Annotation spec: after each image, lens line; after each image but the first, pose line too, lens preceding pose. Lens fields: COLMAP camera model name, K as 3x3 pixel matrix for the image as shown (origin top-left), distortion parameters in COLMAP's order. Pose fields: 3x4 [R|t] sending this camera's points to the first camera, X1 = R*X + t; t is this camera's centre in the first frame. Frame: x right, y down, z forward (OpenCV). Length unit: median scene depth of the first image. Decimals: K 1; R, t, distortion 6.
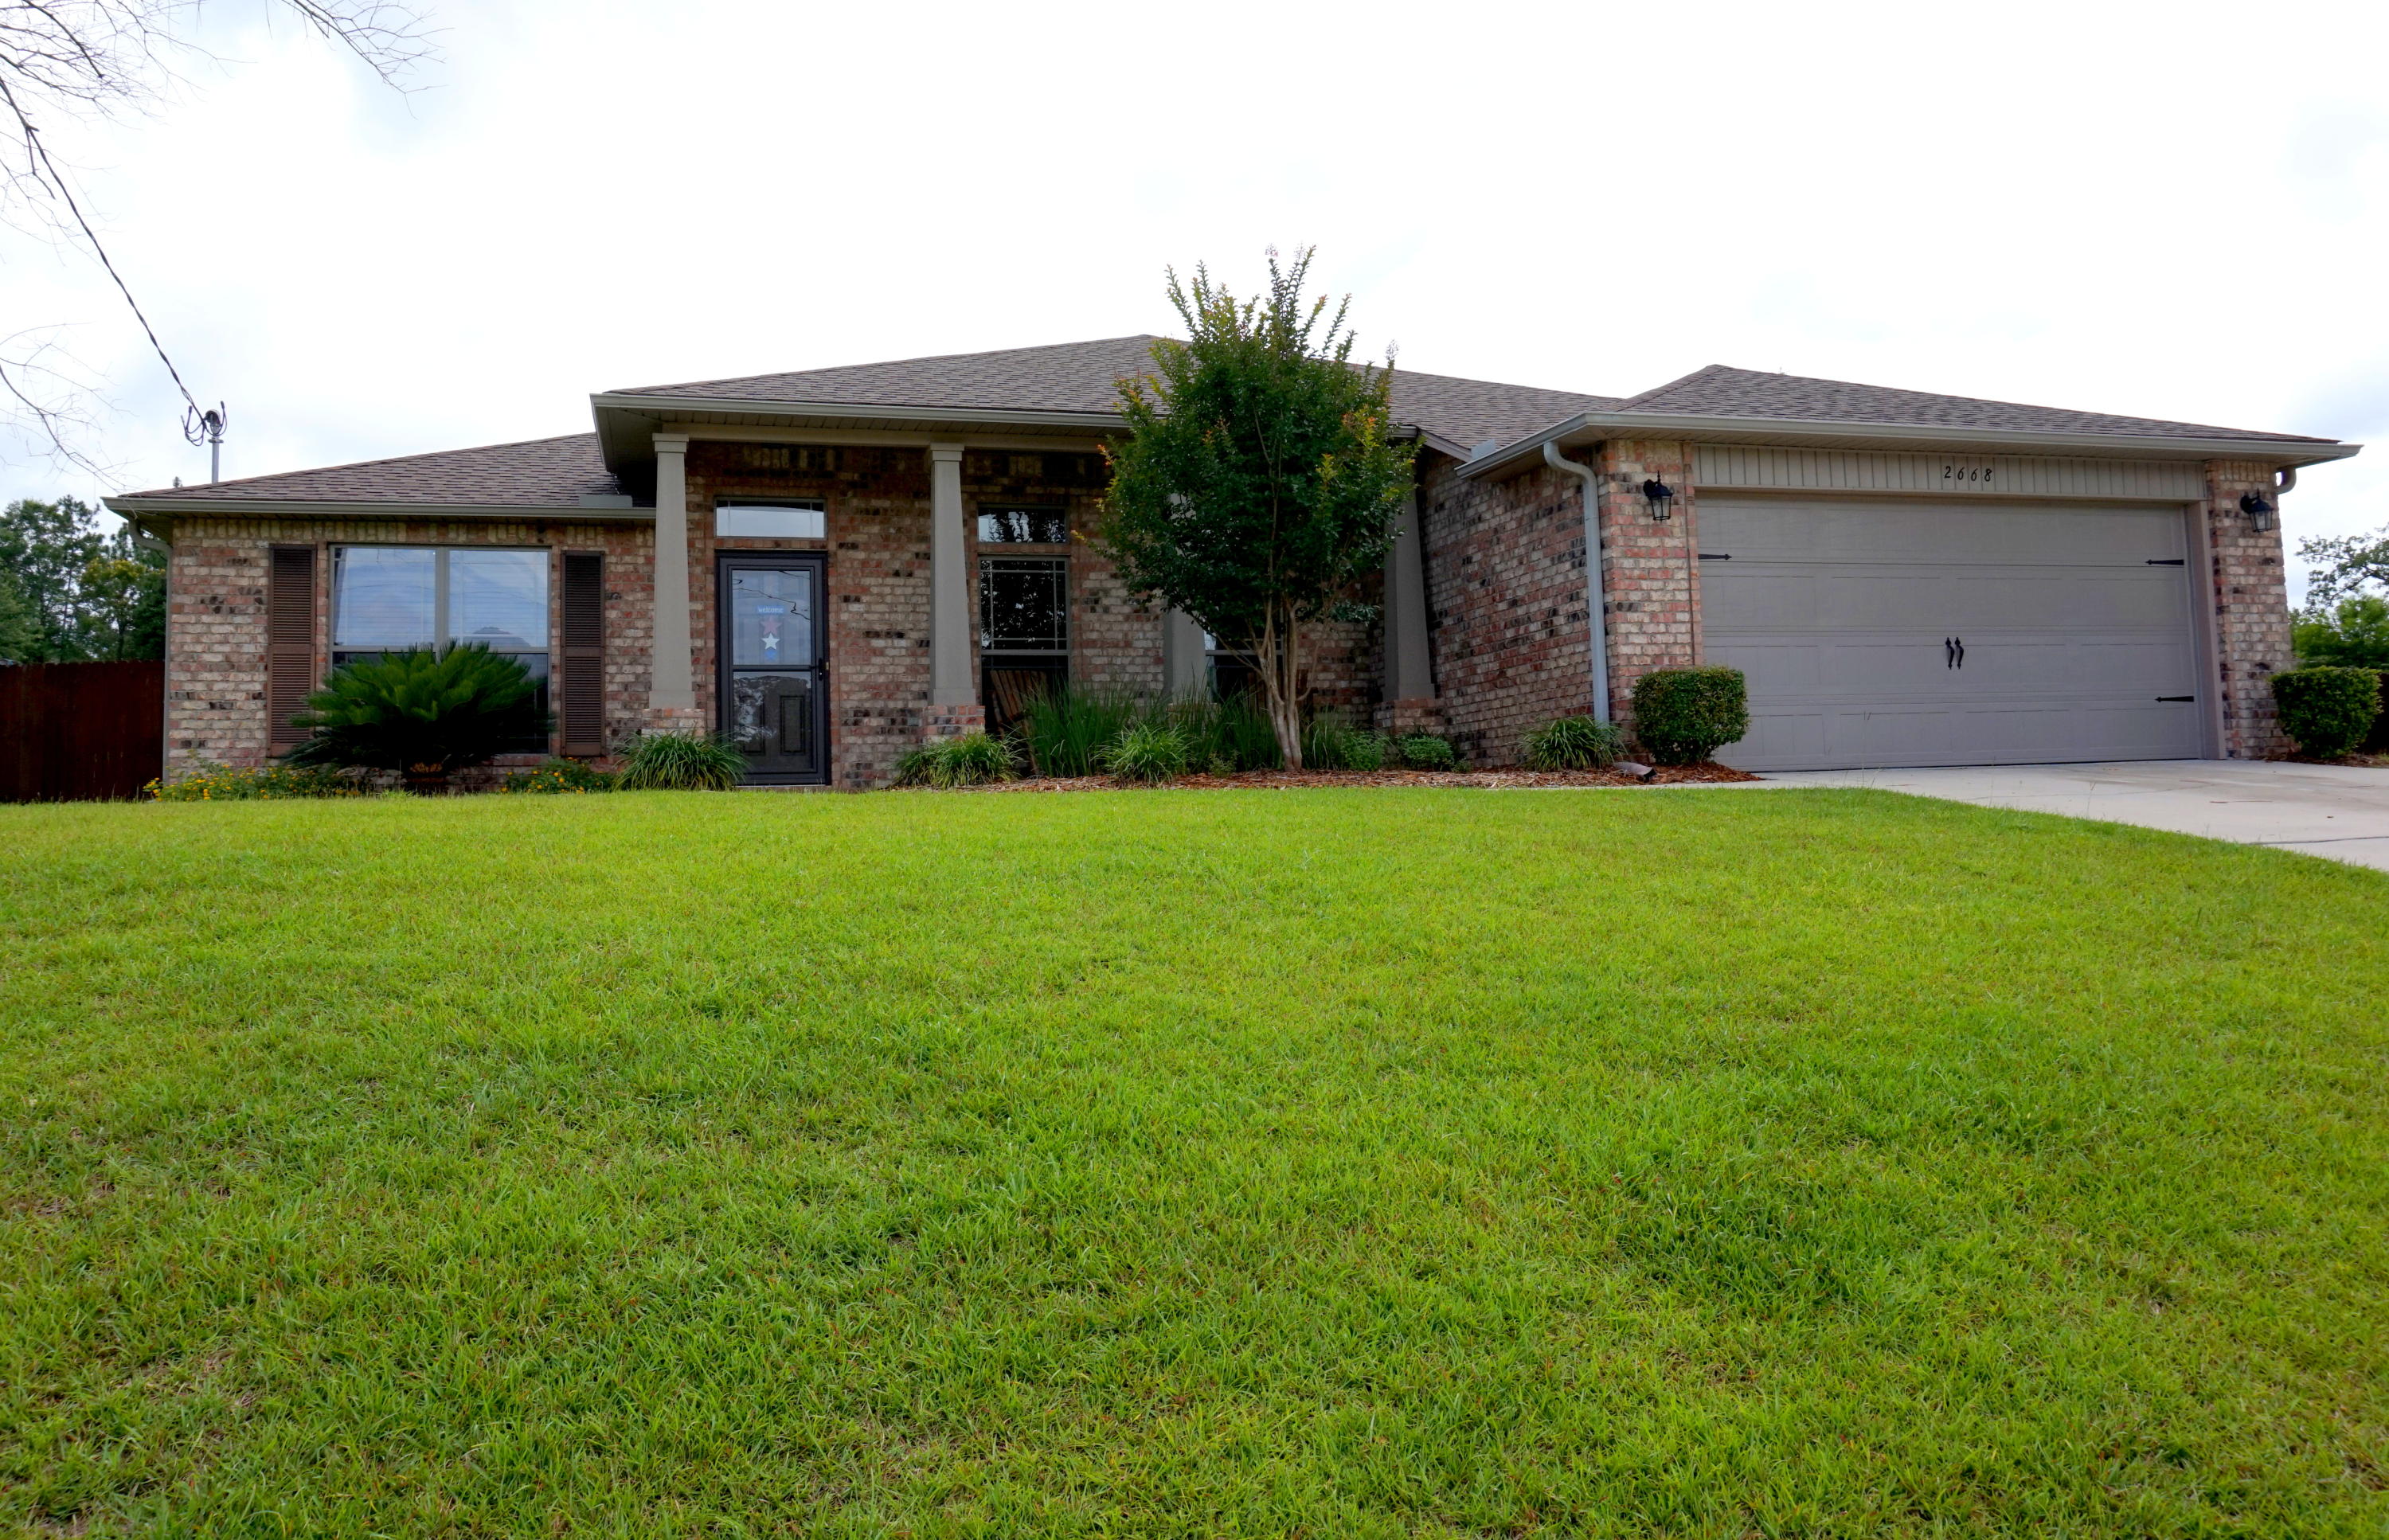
lens RADIAL K [[1688.8, 0, 1194.5], [0, 1688.8, 769.6], [0, 0, 1]] dist [-0.000732, 0.004725]
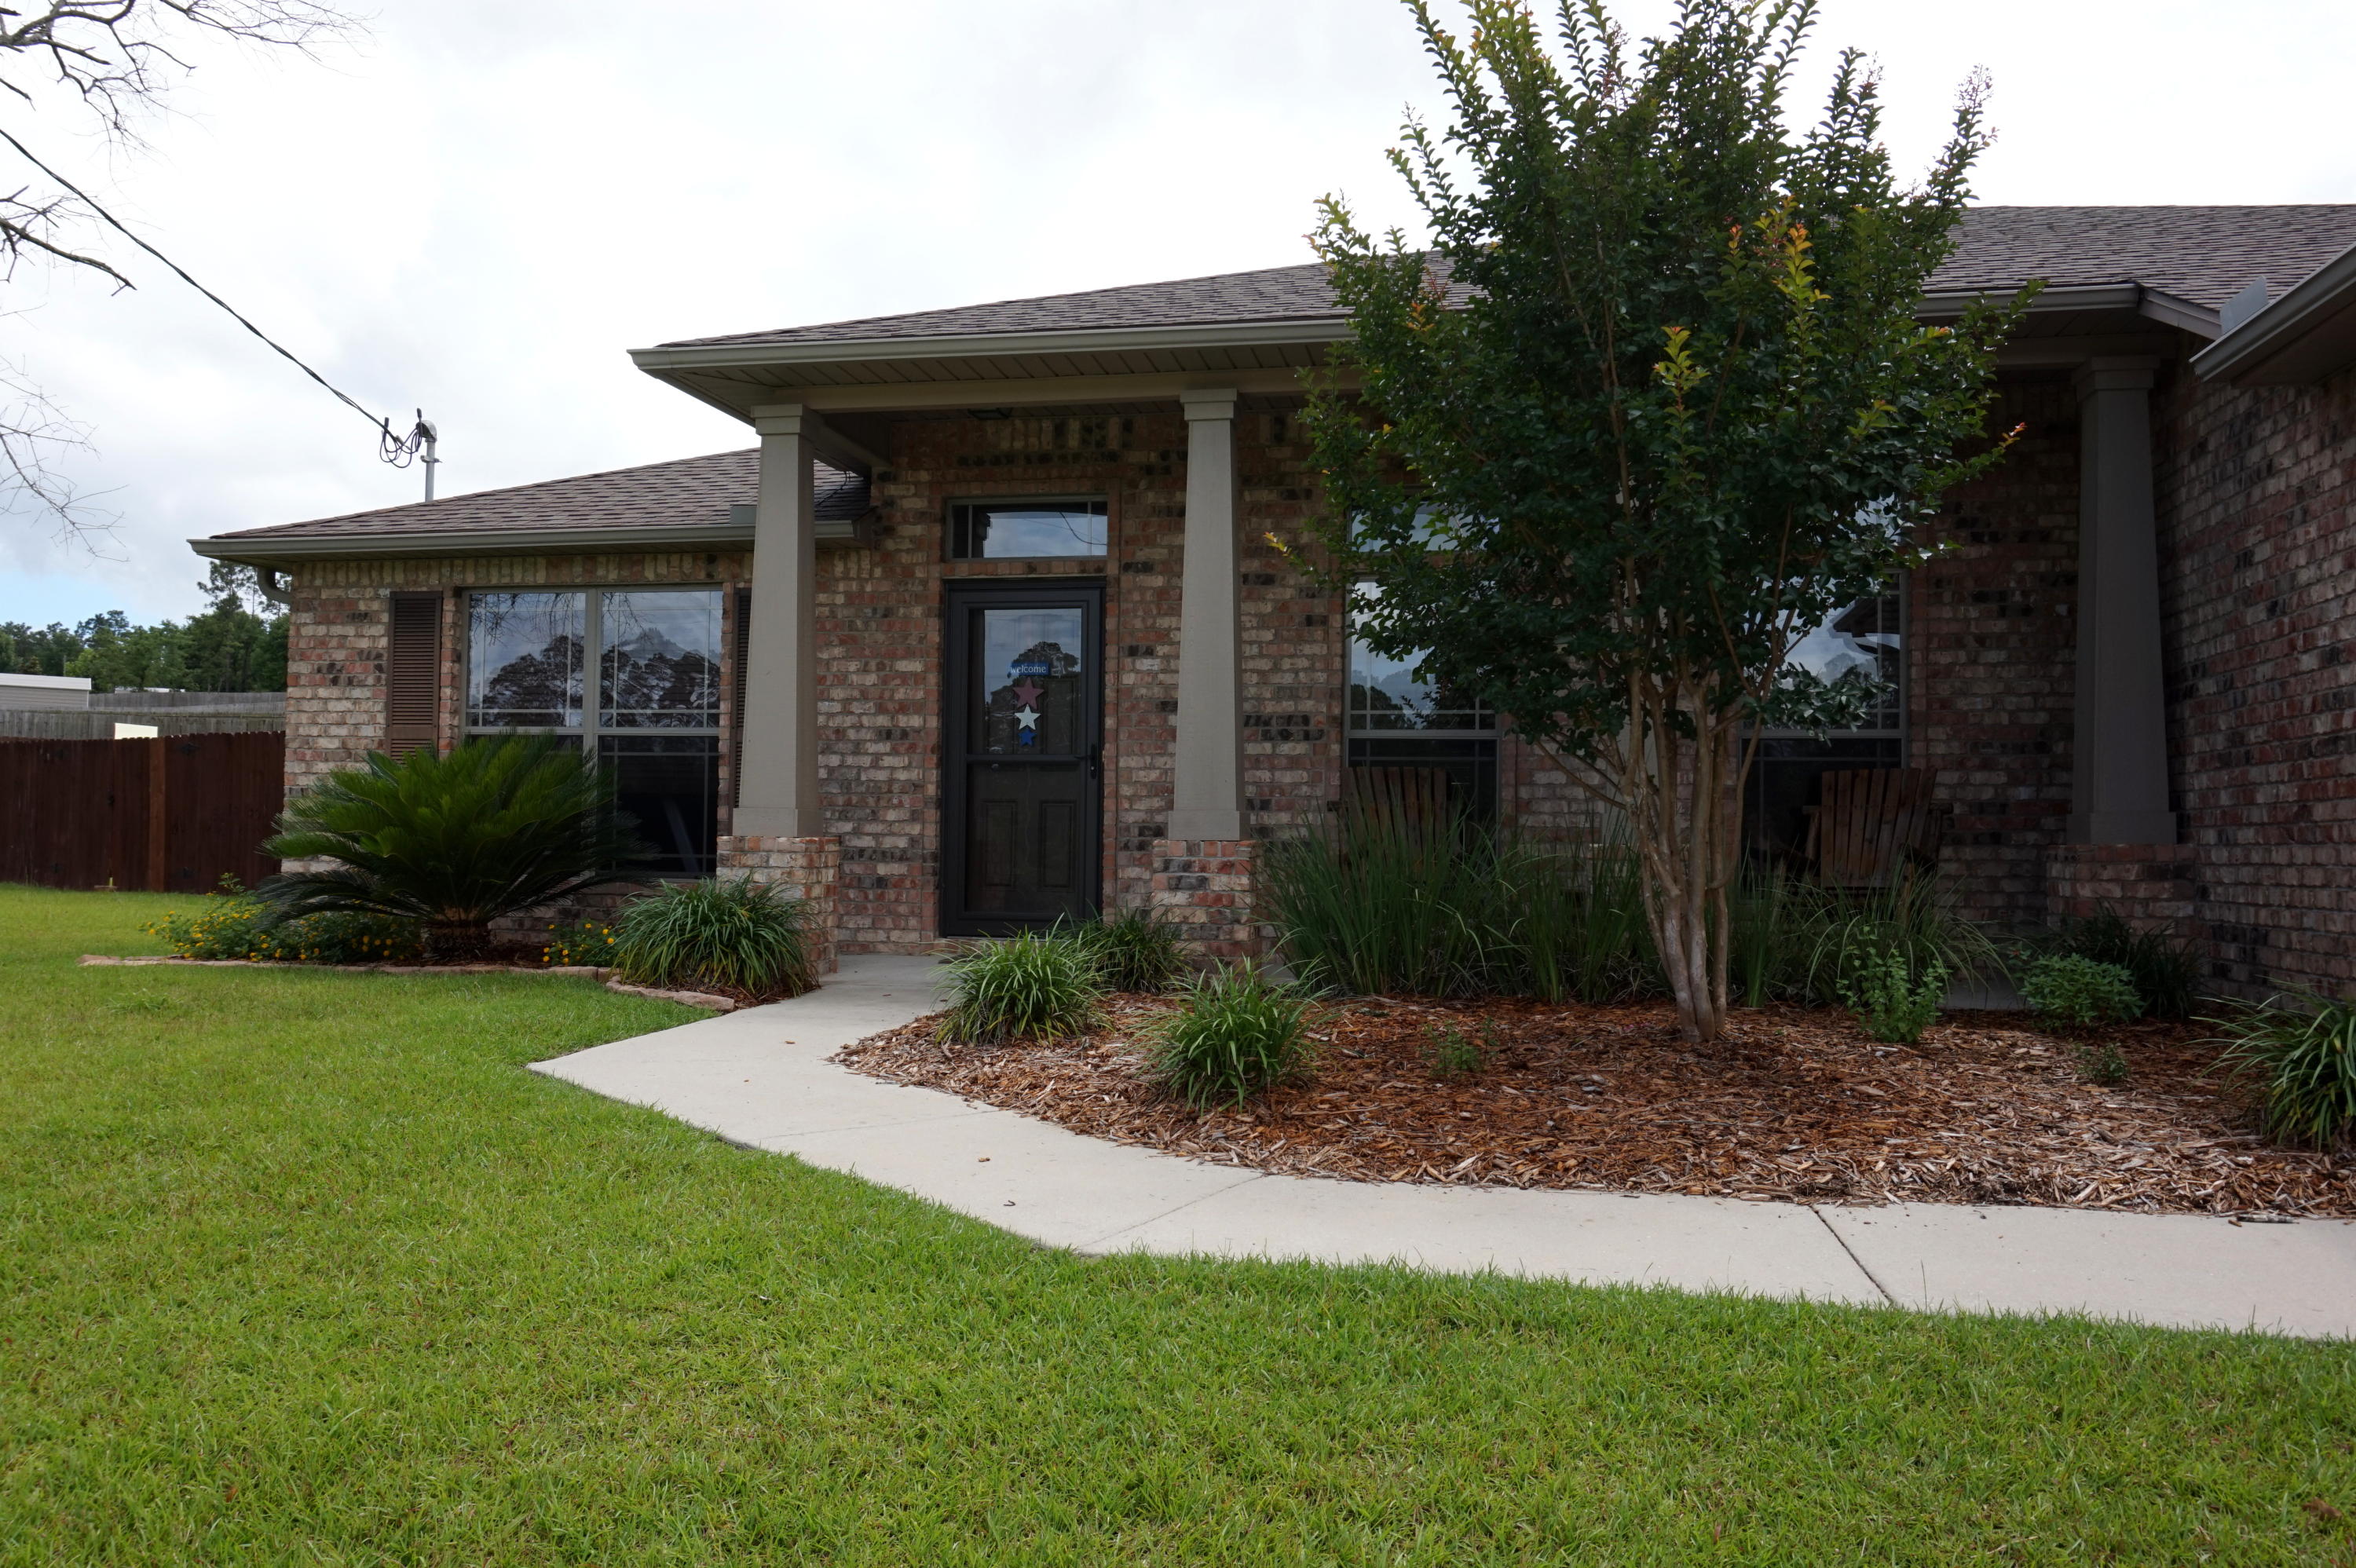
lens RADIAL K [[1833.3, 0, 1180.9], [0, 1833.3, 822.5], [0, 0, 1]] dist [-0.005427, -0.001837]
pose [[0.889323, 0.032157, -0.456147, 0.134228], [-0.023842, 0.999428, 0.023973, -0.056641], [0.456657, -0.010444, 0.889582, 0.417192]]
